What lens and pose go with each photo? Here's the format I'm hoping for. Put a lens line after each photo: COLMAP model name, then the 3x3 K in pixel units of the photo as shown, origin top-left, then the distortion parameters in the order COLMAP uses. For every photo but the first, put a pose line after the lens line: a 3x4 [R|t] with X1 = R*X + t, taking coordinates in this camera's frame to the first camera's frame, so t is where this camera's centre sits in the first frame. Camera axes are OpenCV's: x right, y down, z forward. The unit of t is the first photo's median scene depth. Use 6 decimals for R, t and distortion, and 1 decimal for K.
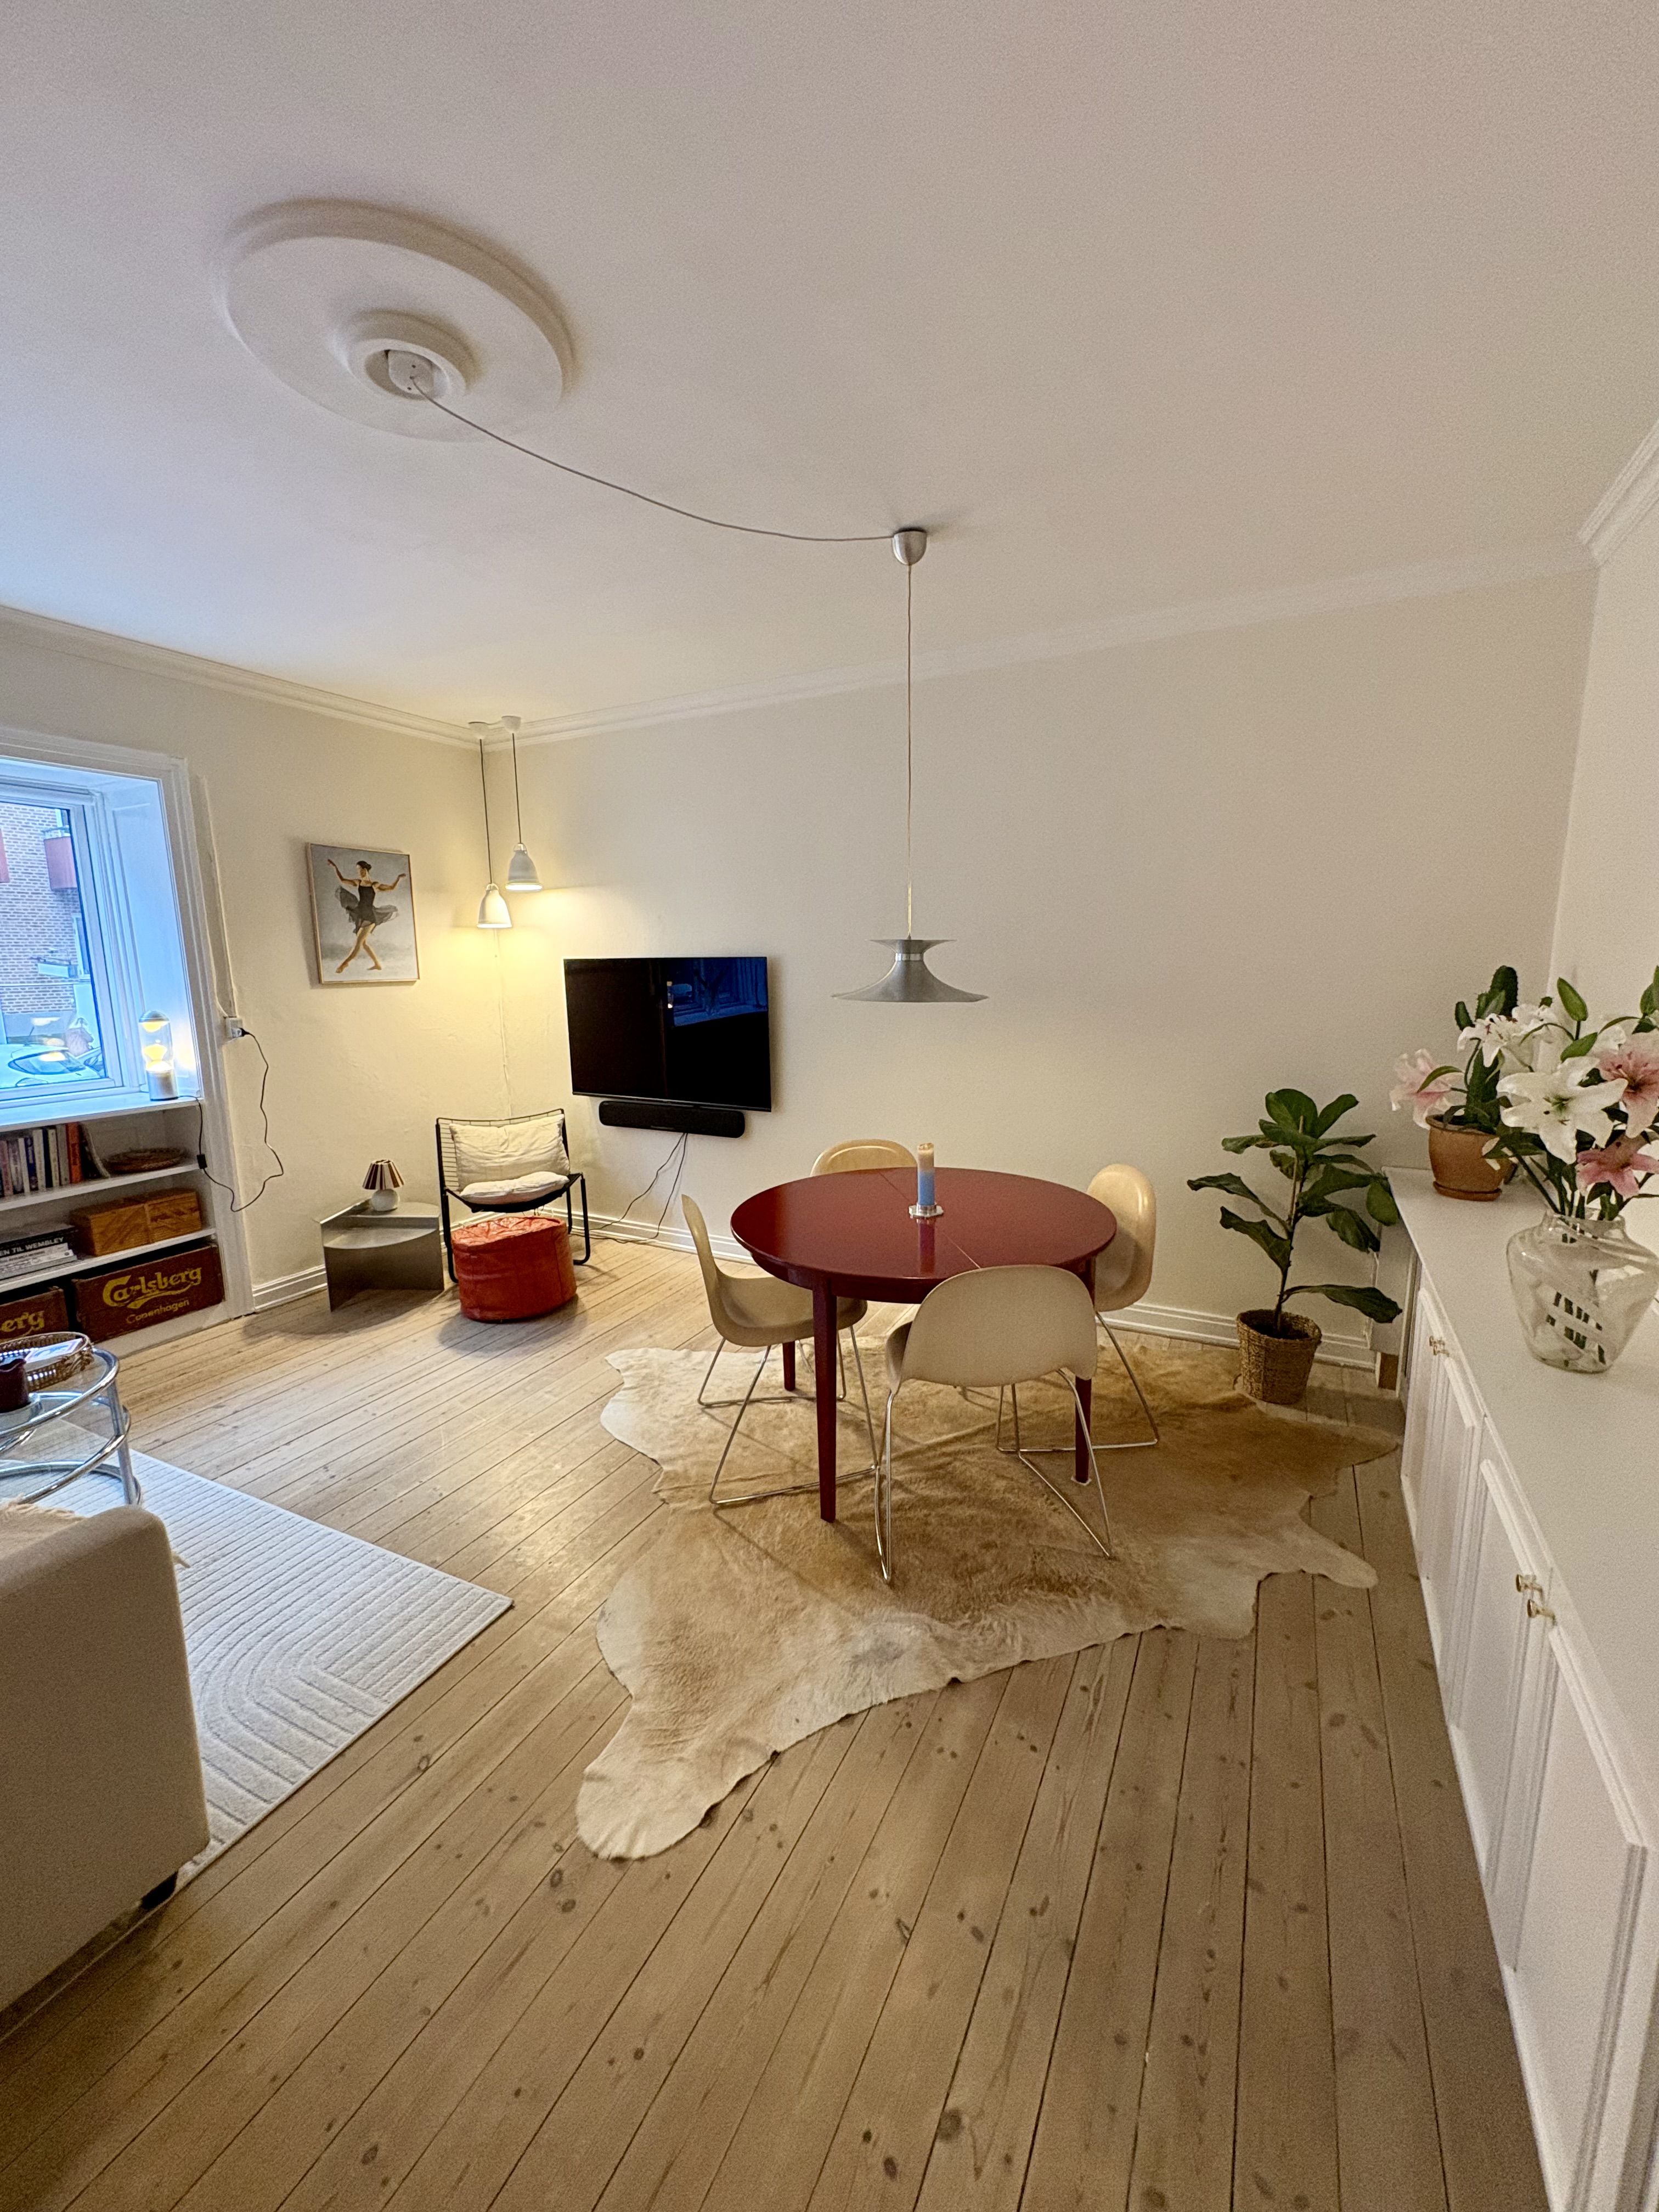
lens RADIAL K [[888.7, 0, 830.6], [0, 888.7, 1109.0], [0, 0, 1]] dist [-0.000609, 0.000007]
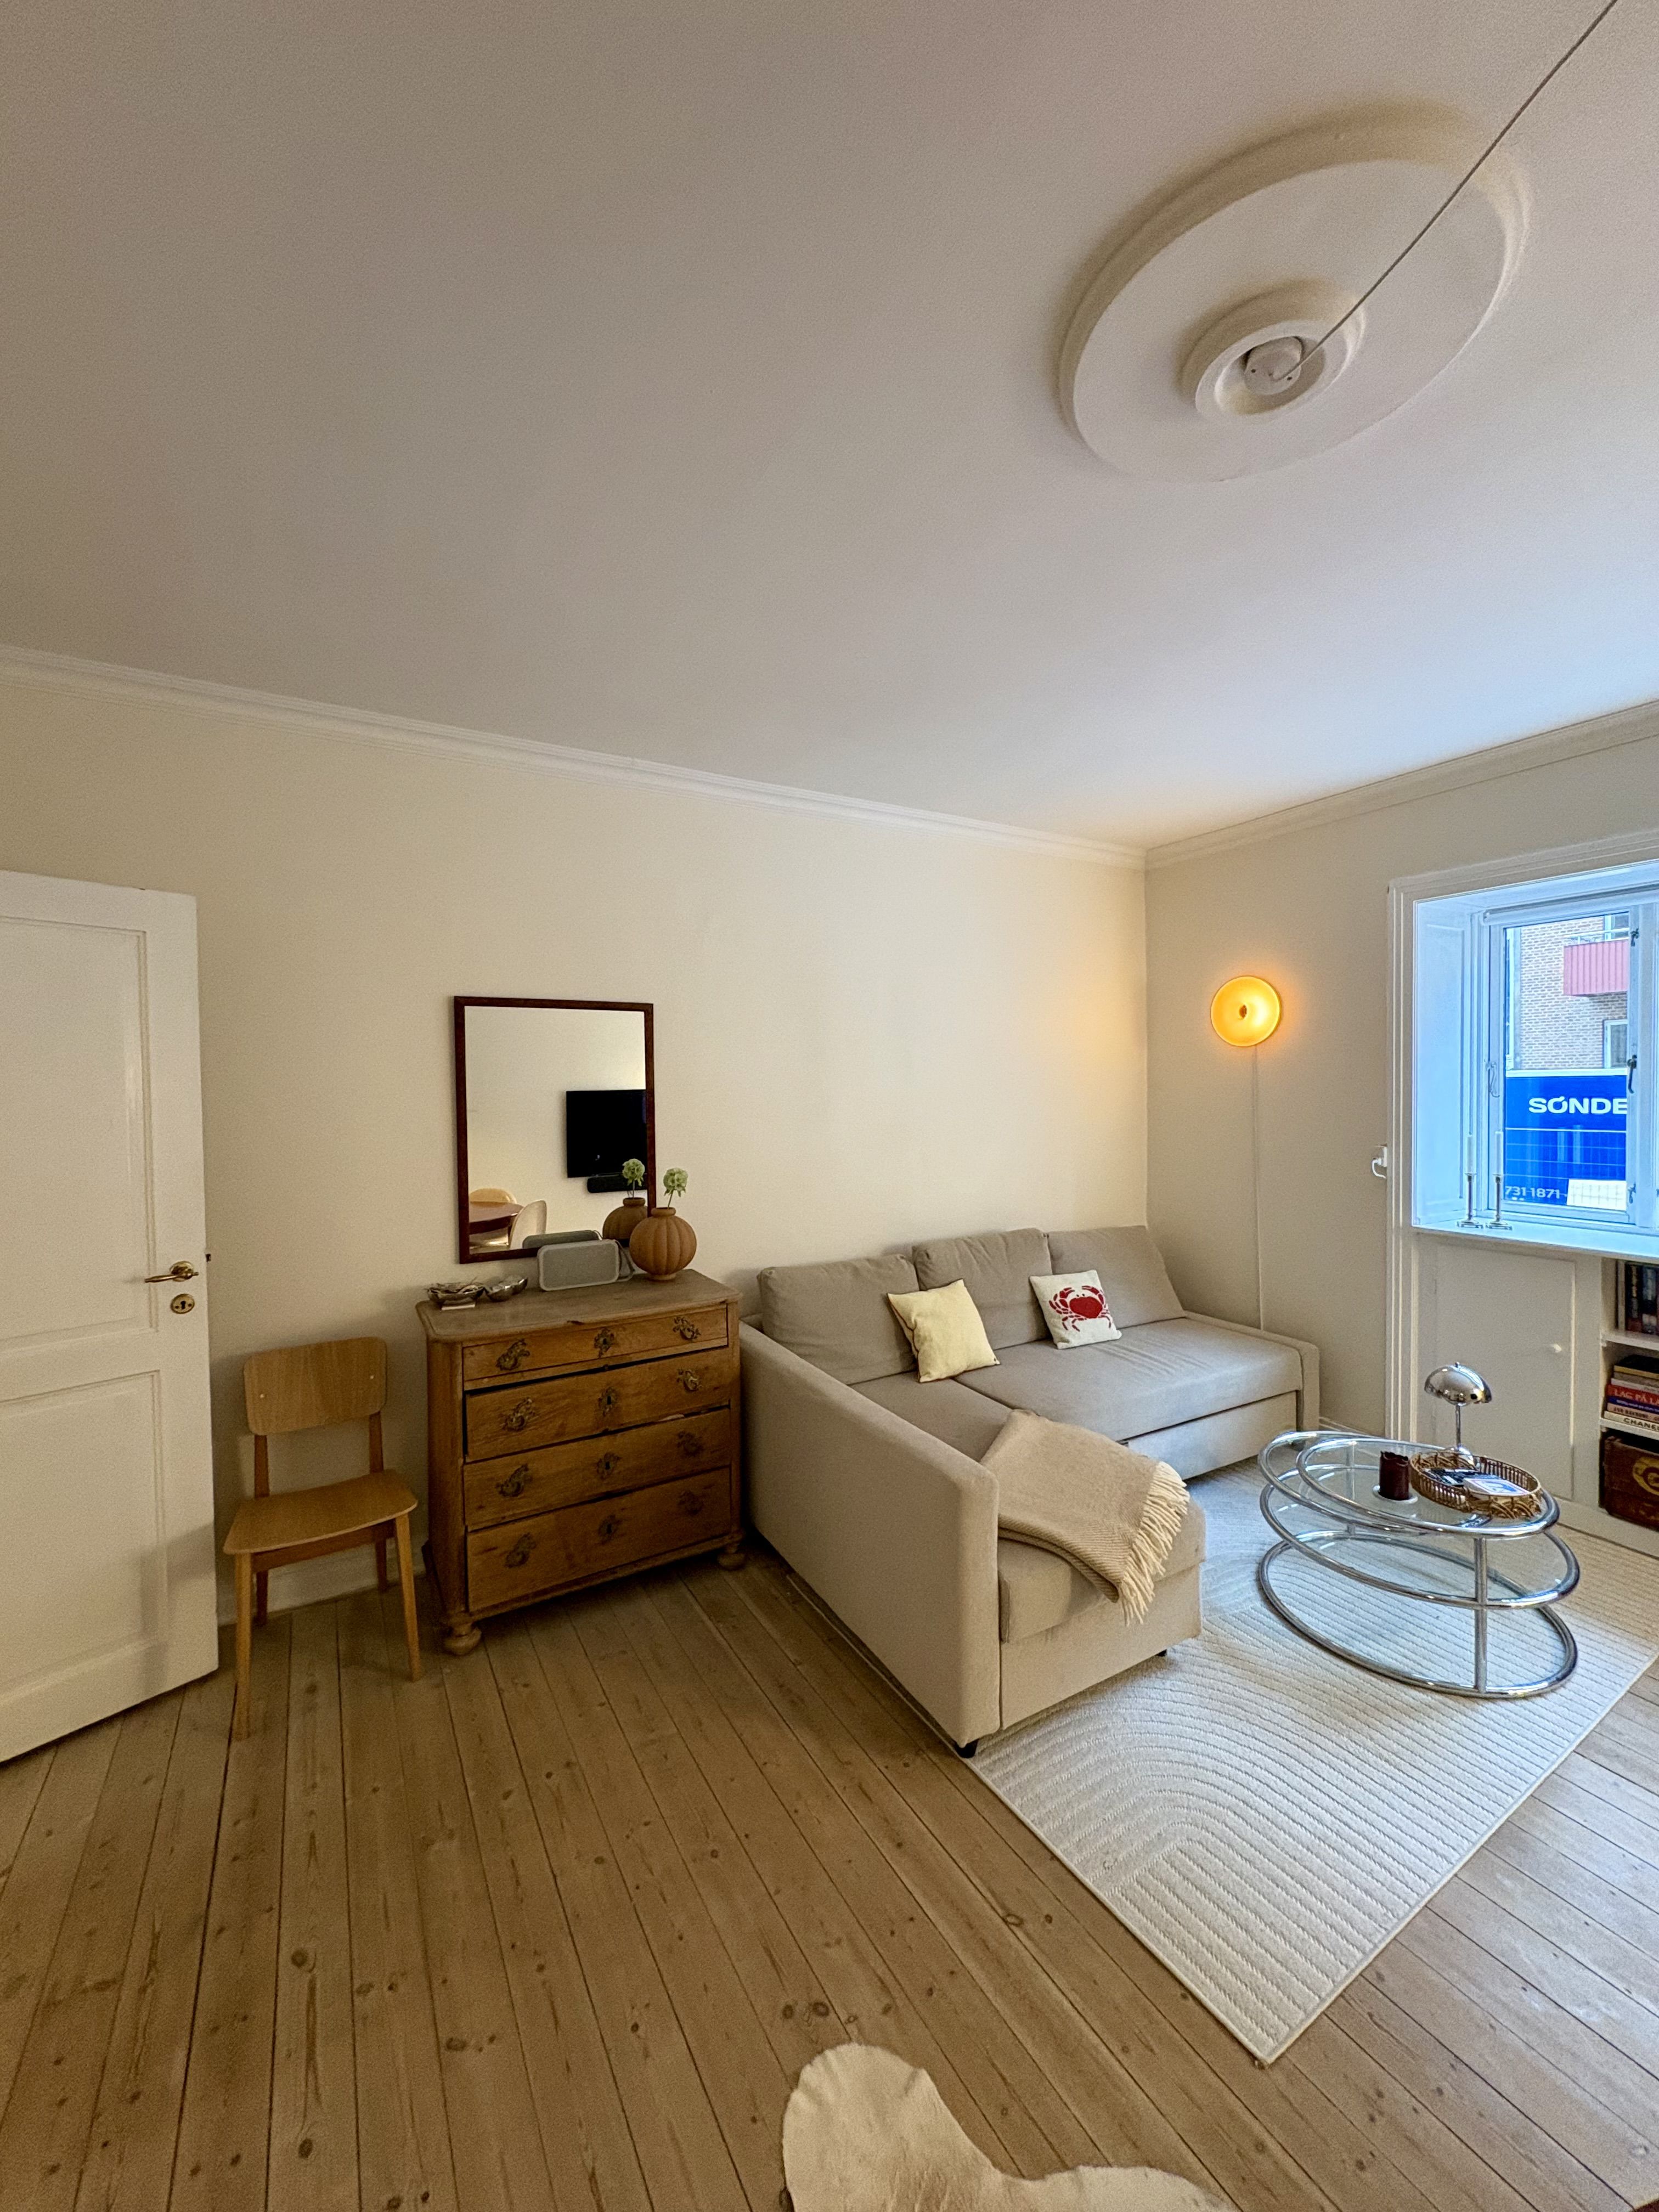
lens RADIAL K [[888.7, 0, 831.2], [0, 888.7, 1109.2], [0, 0, 1]] dist [-0.000609, 0.000007]
pose [[-0.548593, 0.039737, -0.835145, 0.470660], [-0.119625, 0.984863, 0.125440, -0.255178], [0.827488, 0.168719, -0.535535, 1.343835]]
